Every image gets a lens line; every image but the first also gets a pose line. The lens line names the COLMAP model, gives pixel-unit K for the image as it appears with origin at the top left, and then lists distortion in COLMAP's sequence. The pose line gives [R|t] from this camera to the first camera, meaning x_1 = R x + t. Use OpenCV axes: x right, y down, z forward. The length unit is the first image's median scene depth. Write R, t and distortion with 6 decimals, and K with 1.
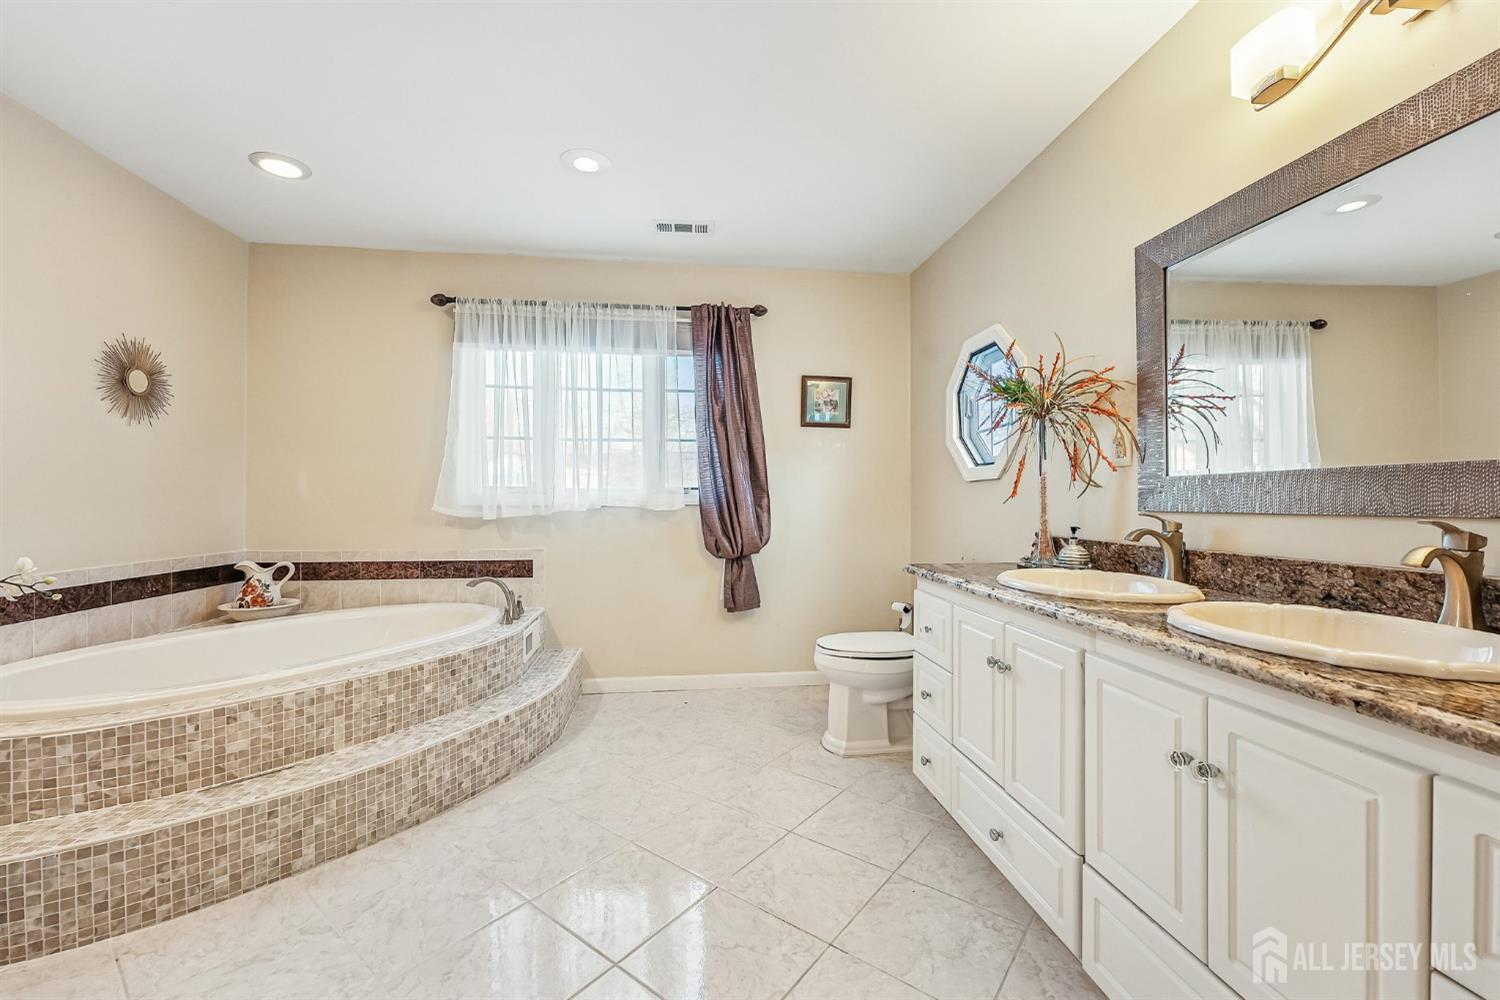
lens RADIAL K [[602.4, 0, 748.6], [0, 602.4, 498.0], [0, 0, 1]] dist [-0.004404, -0.000250]
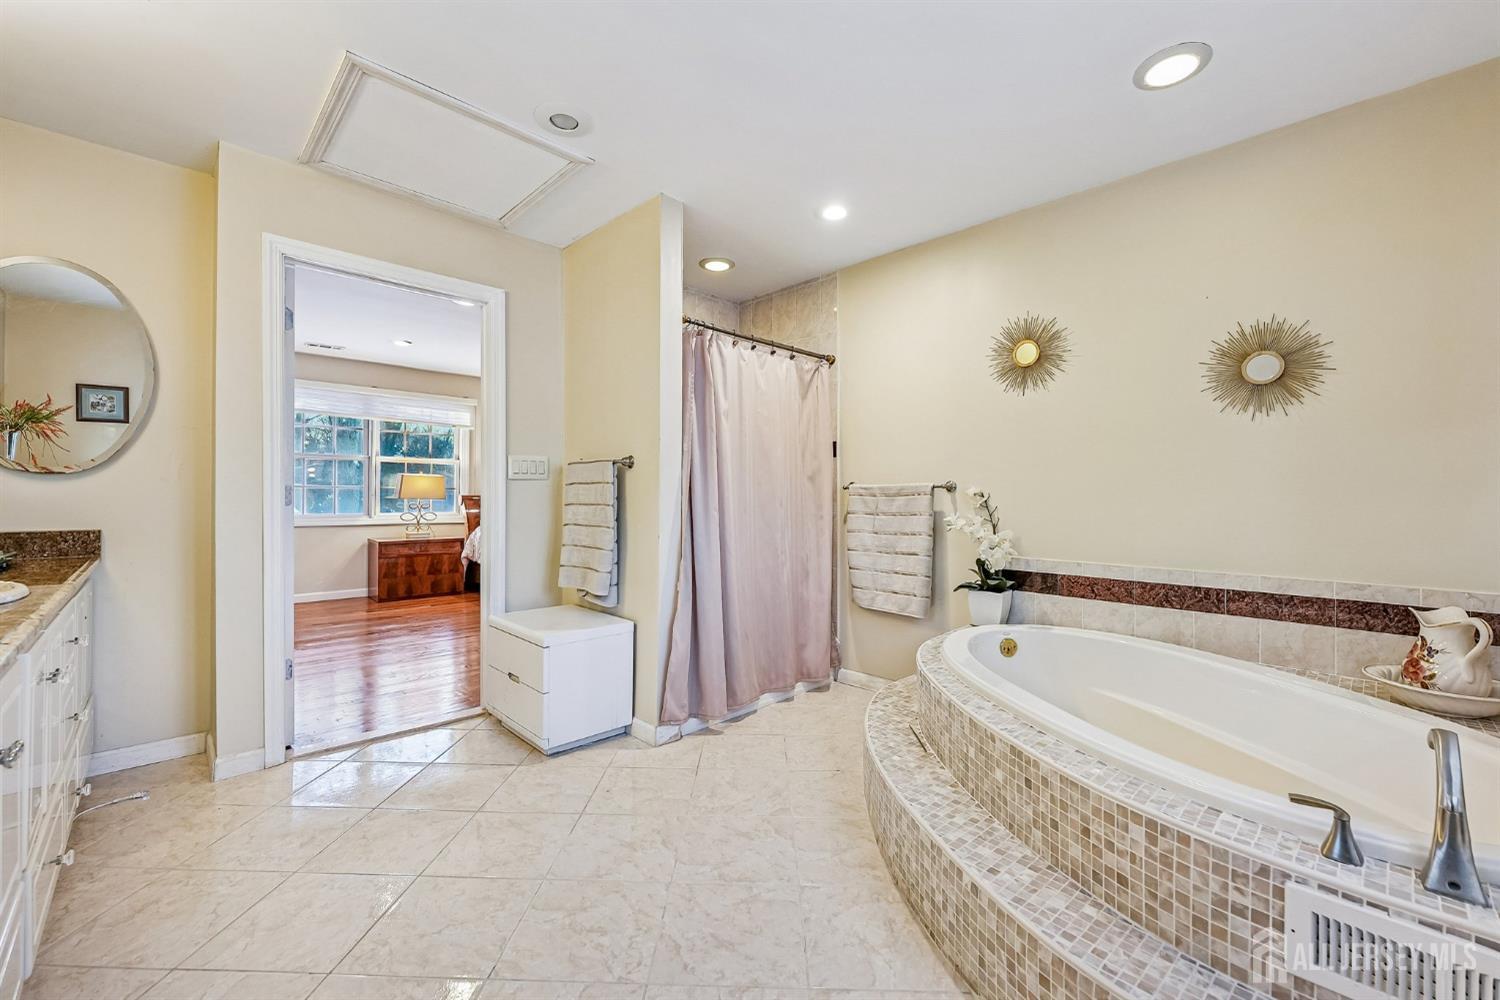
lens RADIAL K [[602.4, 0, 745.2], [0, 602.4, 494.3], [0, 0, 1]] dist [-0.004404, -0.000250]
pose [[-0.796908, -0.007111, -0.604058, 0.116998], [-0.005133, 0.999974, -0.005001, -0.002840], [0.604078, -0.000885, -0.796924, 1.318827]]
